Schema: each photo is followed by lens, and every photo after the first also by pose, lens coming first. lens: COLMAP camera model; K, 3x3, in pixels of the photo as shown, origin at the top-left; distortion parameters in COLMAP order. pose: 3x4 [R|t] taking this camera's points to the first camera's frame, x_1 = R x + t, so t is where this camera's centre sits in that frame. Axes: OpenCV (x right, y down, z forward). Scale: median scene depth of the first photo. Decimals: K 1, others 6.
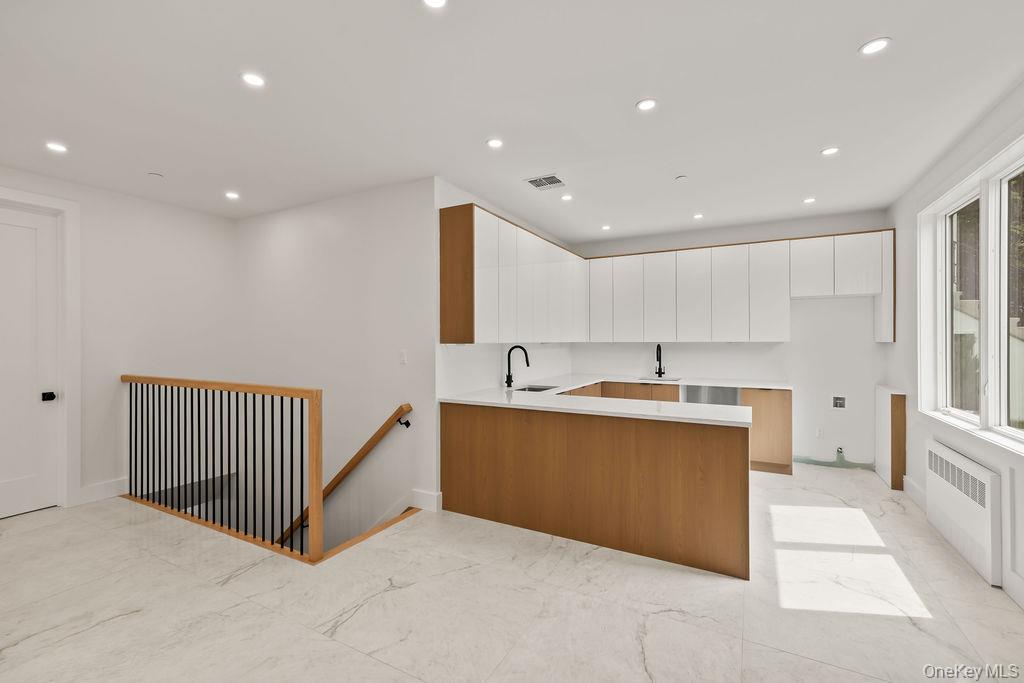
lens RADIAL K [[444.2, 0, 508.9], [0, 444.2, 336.8], [0, 0, 1]] dist [0.006036, -0.000147]
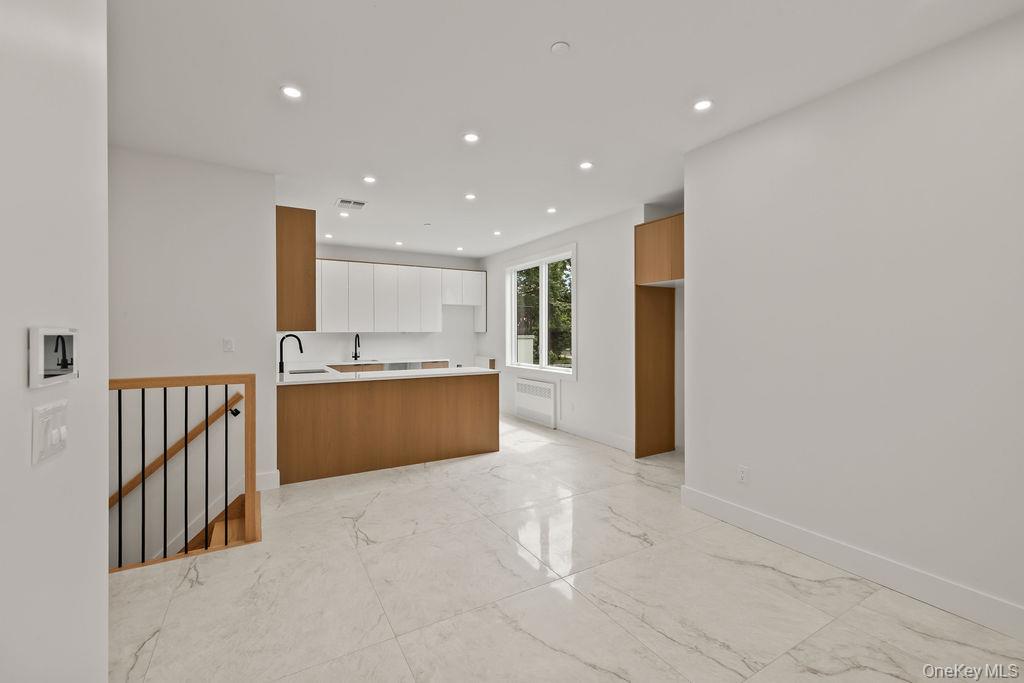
lens RADIAL K [[444.2, 0, 506.9], [0, 444.2, 336.5], [0, 0, 1]] dist [0.006036, -0.000147]
pose [[0.507886, -0.004450, 0.861413, -0.792045], [-0.008514, 0.999912, 0.010185, 0.011380], [-0.861382, -0.012507, 0.507803, -0.020661]]
